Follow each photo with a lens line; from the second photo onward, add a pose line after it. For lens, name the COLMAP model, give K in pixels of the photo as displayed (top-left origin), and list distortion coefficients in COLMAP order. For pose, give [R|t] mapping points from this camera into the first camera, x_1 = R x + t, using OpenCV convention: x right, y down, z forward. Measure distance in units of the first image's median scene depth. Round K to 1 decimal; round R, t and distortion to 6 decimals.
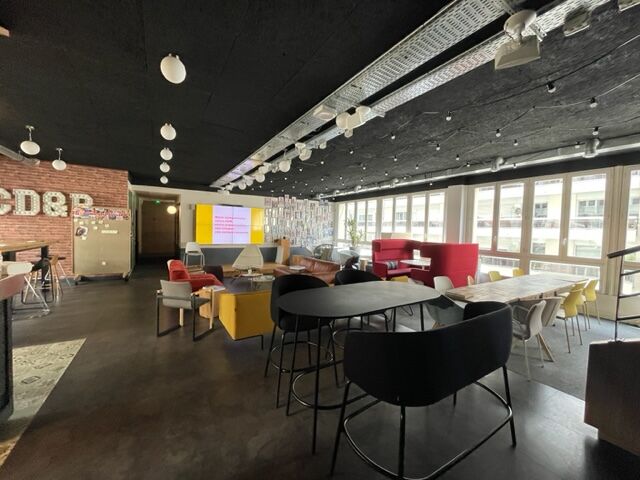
lens RADIAL K [[257.2, 0, 319.5], [0, 257.2, 239.0], [0, 0, 1]] dist [-0.003563, -0.000645]
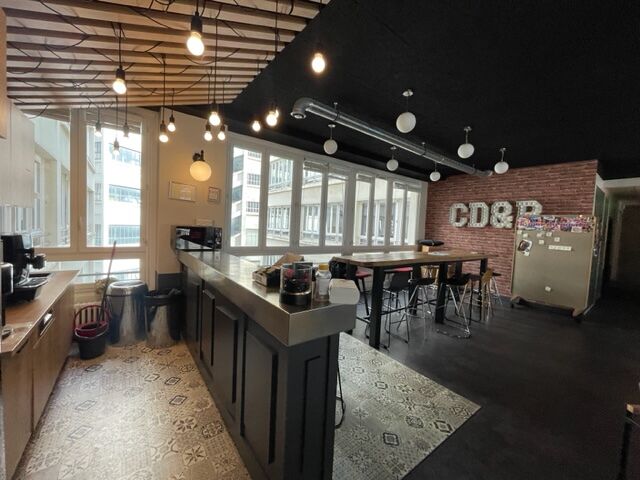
lens RADIAL K [[257.2, 0, 319.9], [0, 257.2, 238.7], [0, 0, 1]] dist [-0.003563, -0.000645]
pose [[0.092562, 0.025337, -0.995385, -0.157309], [-0.082087, 0.996467, 0.017731, -0.011252], [0.992317, 0.080067, 0.094315, 0.256636]]
